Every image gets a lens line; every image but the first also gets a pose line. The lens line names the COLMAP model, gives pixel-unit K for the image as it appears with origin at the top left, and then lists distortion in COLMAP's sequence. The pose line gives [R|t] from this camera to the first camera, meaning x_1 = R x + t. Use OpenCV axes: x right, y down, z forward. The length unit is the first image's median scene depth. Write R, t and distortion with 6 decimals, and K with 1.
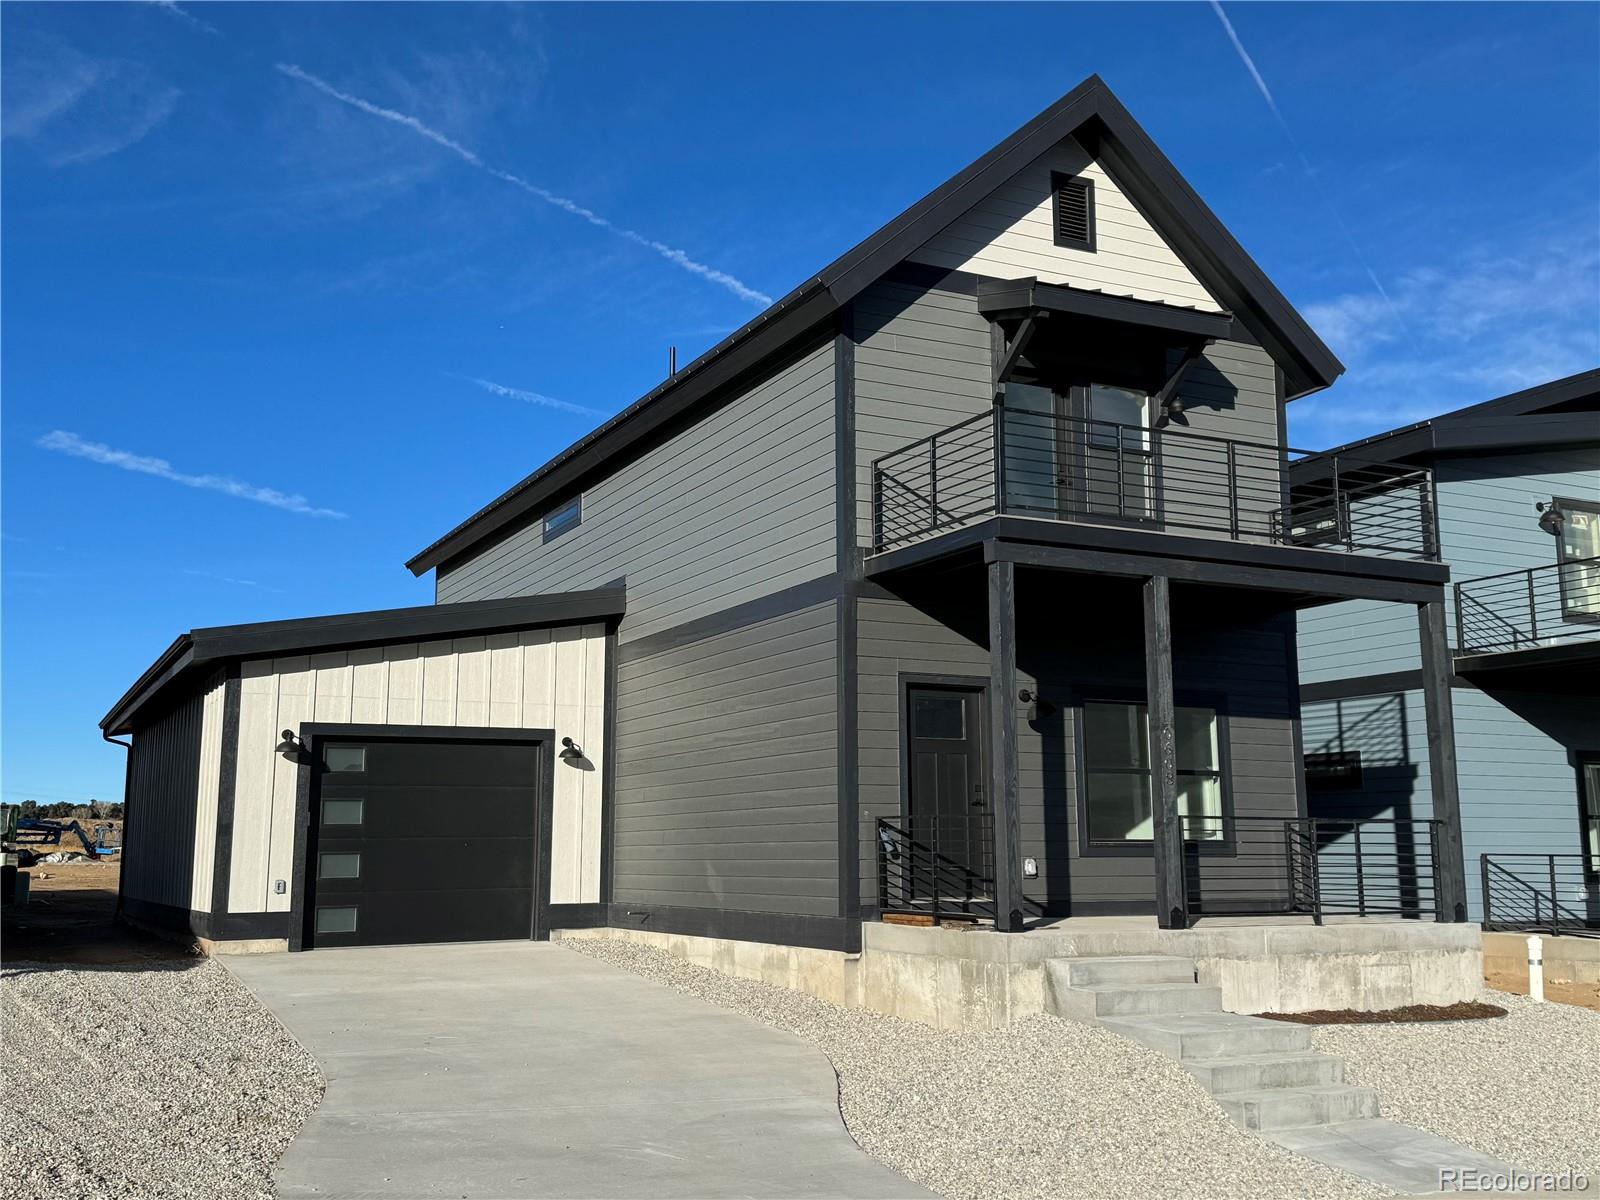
lens RADIAL K [[1604.8, 0, 809.1], [0, 1604.8, 594.9], [0, 0, 1]] dist [0.085203, 0.000000]
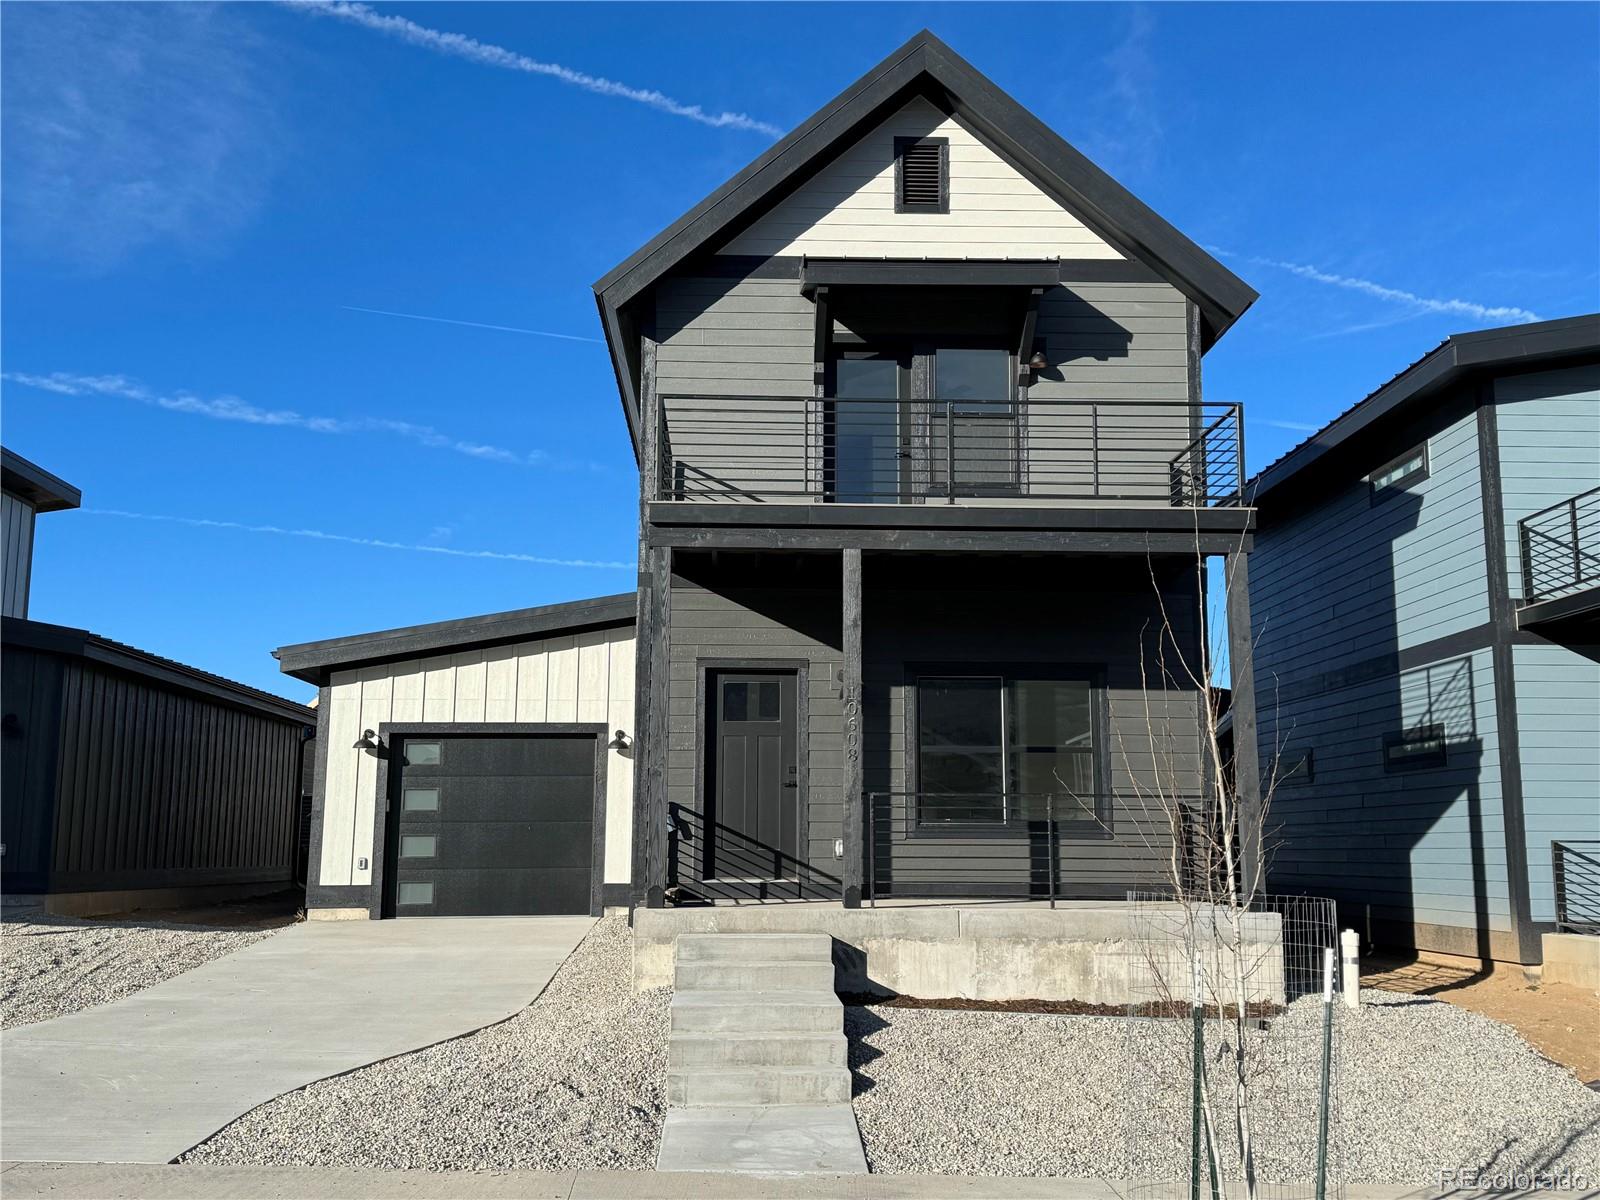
lens RADIAL K [[1604.8, 0, 807.7], [0, 1604.8, 599.7], [0, 0, 1]] dist [0.085203, 0.000000]
pose [[0.906003, -0.059043, -0.419133, 0.483381], [0.060805, 0.998108, -0.009167, 0.021675], [0.418881, -0.017180, 0.907879, 0.085791]]
